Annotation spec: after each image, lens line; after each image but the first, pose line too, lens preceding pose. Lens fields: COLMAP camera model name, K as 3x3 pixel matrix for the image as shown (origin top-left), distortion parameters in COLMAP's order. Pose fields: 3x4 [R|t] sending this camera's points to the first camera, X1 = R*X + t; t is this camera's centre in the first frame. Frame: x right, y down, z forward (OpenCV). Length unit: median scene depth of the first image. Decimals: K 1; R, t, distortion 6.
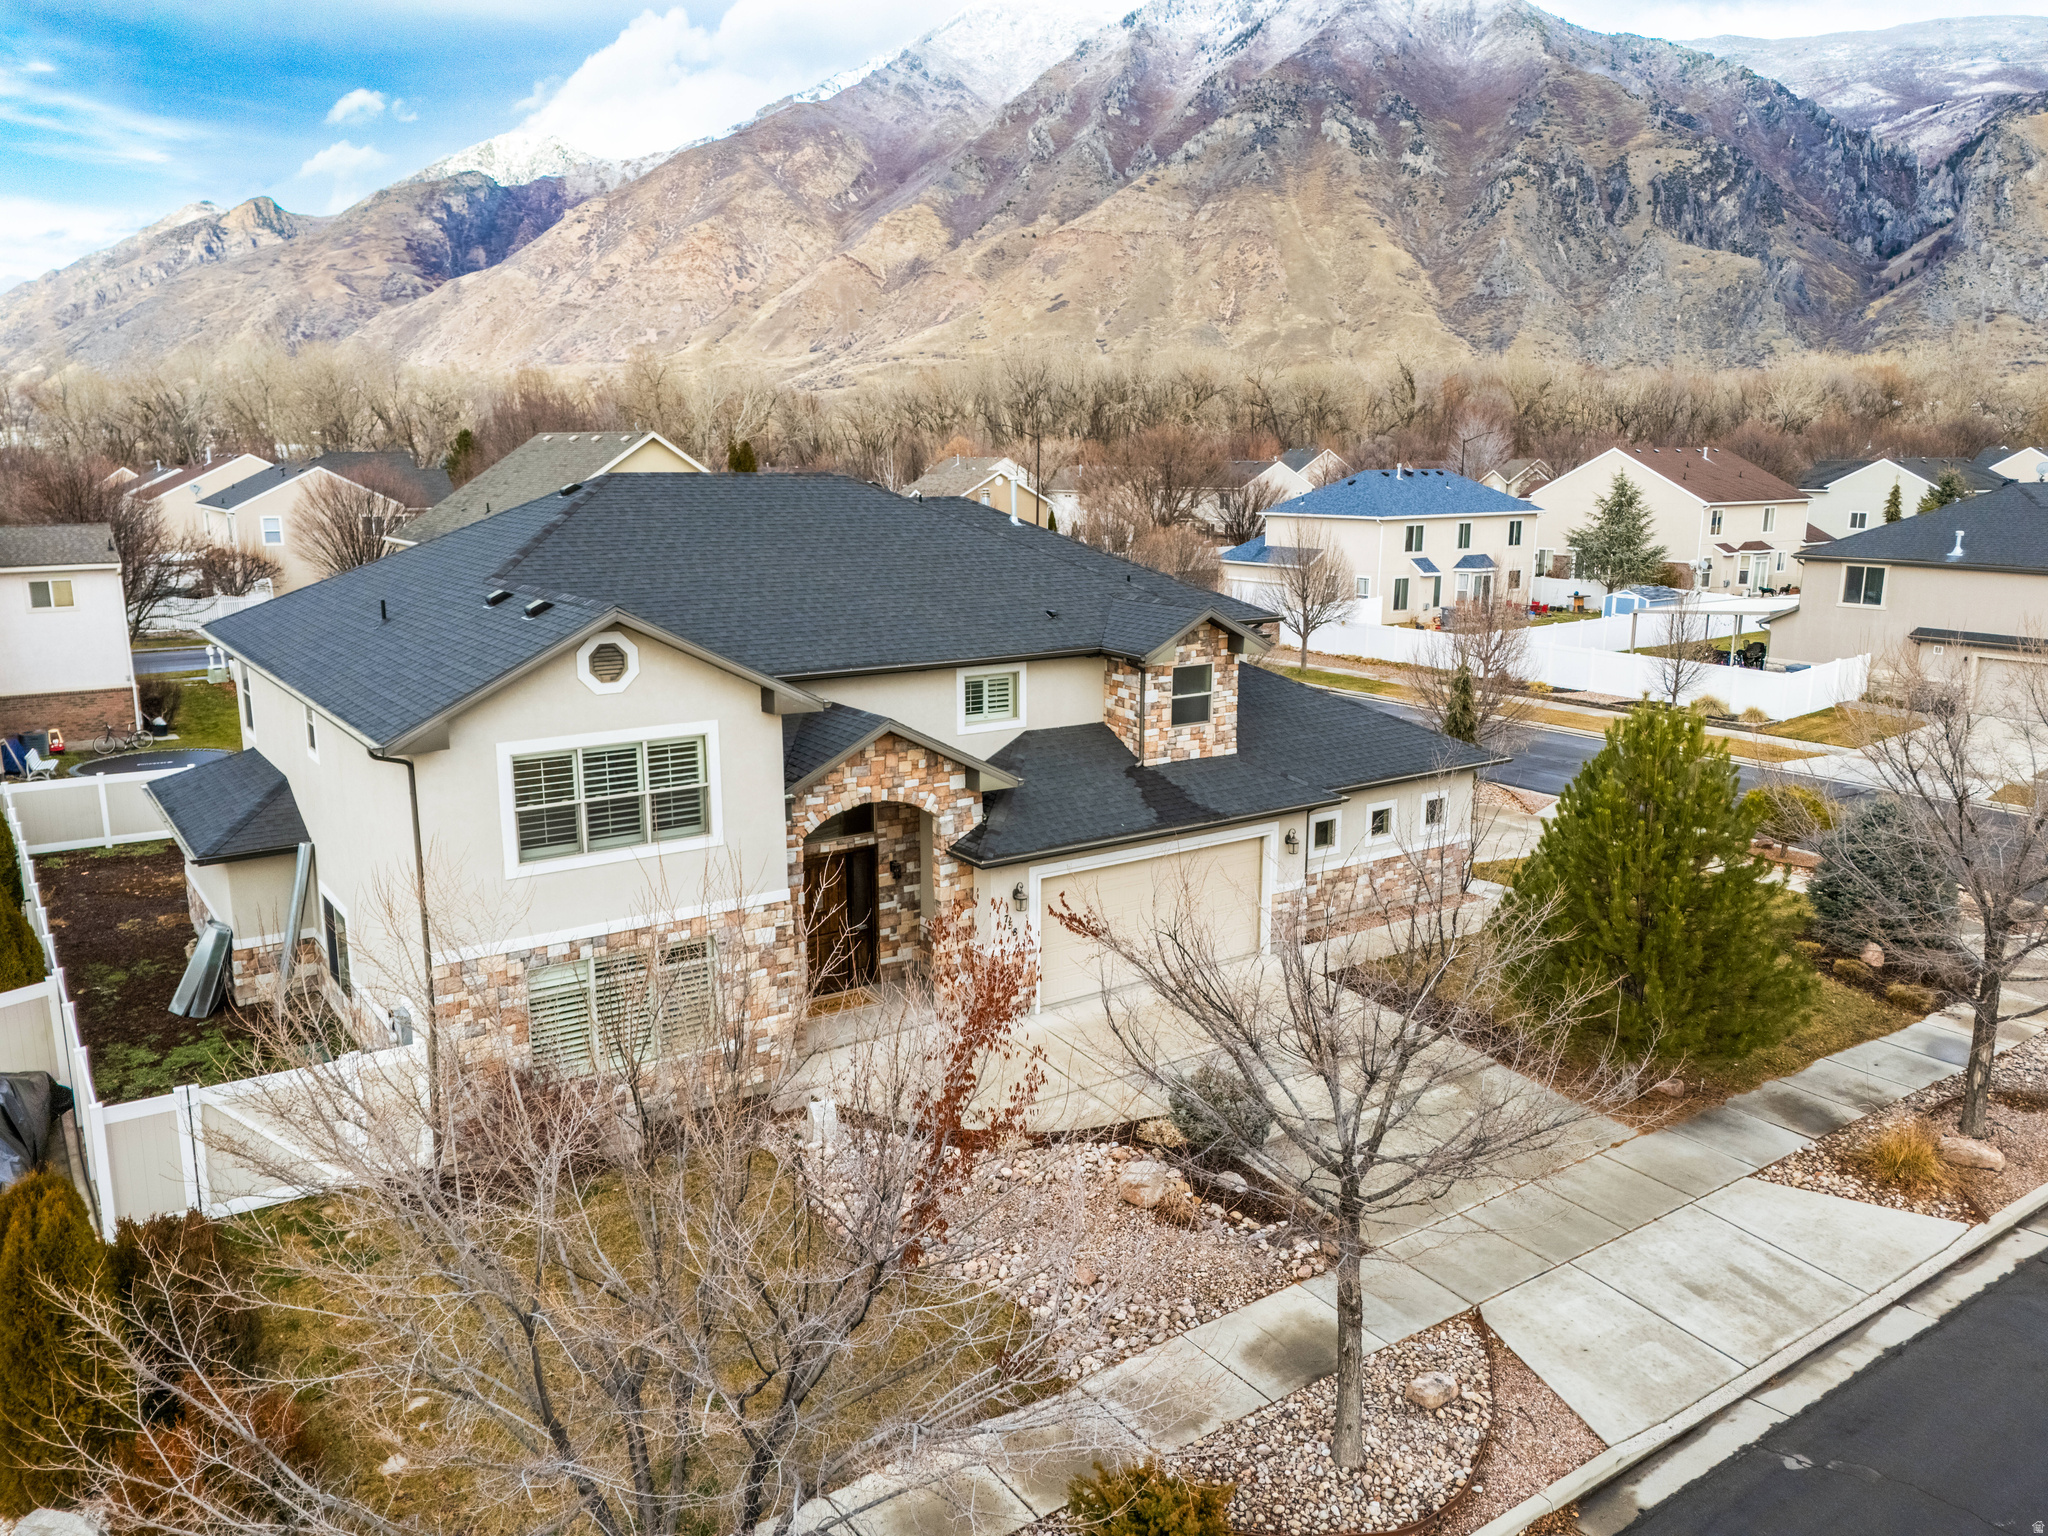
lens RADIAL K [[1491.1, 0, 1024.0], [0, 1491.1, 768.0], [0, 0, 1]] dist [0.109435, -0.136049]
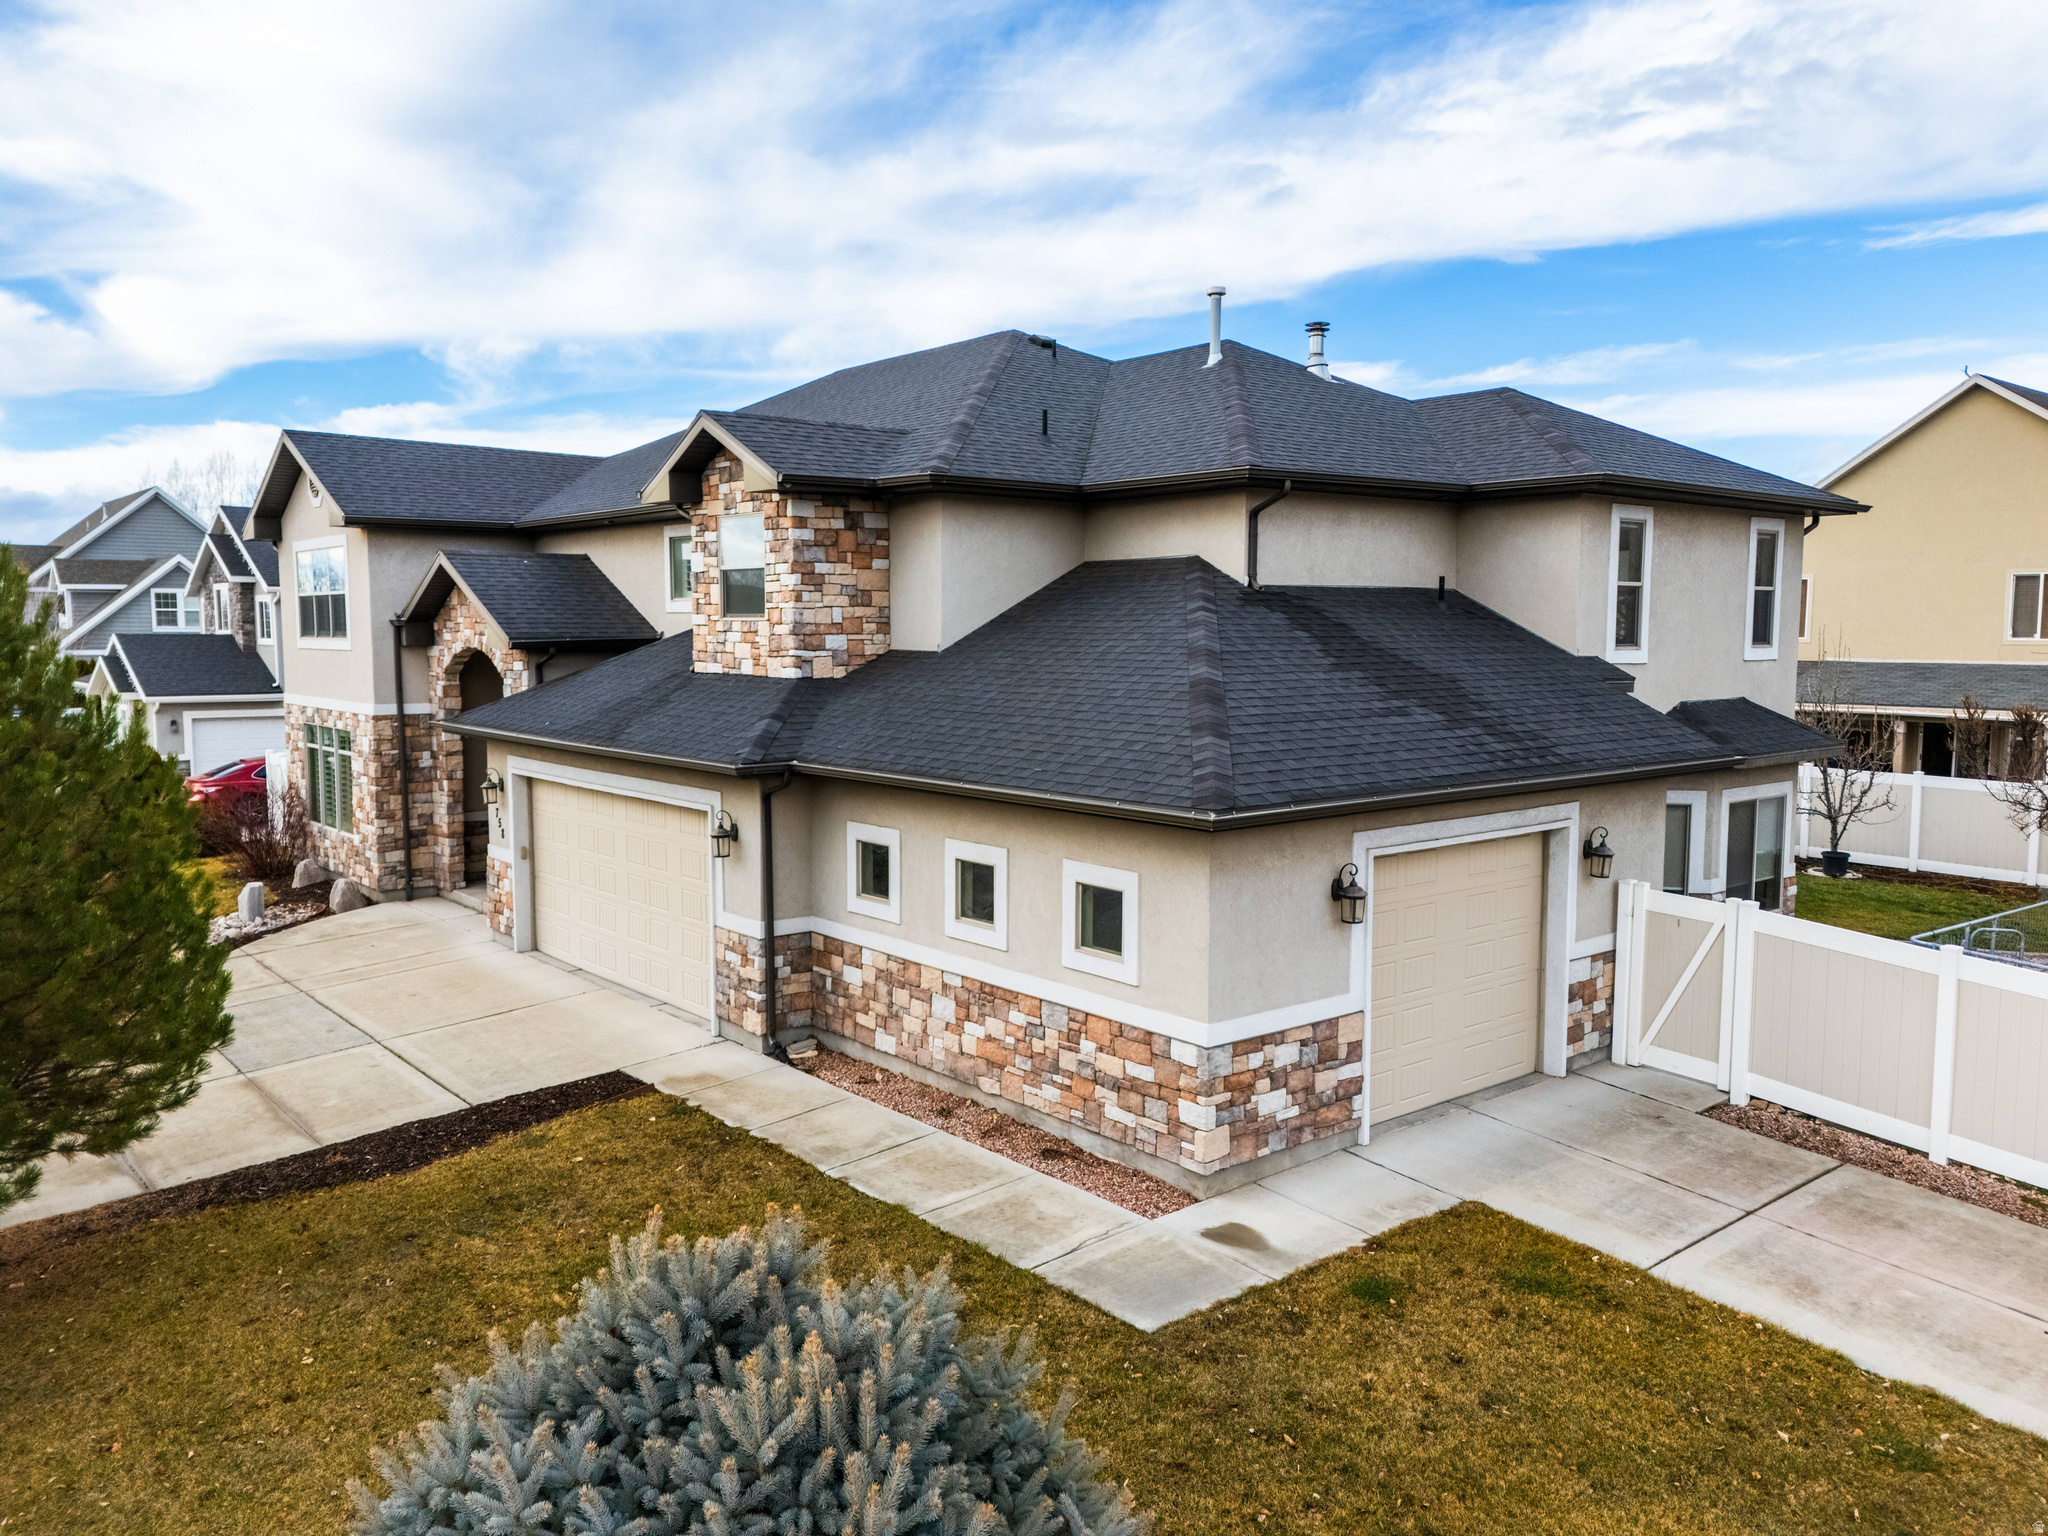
lens RADIAL K [[1491.1, 0, 1024.0], [0, 1491.1, 768.0], [0, 0, 1]] dist [0.109435, -0.136049]
pose [[0.084294, 0.091968, -0.992188, 0.827391], [-0.206193, 0.975790, 0.072931, -0.041564], [0.974874, 0.198434, 0.101216, 1.197809]]
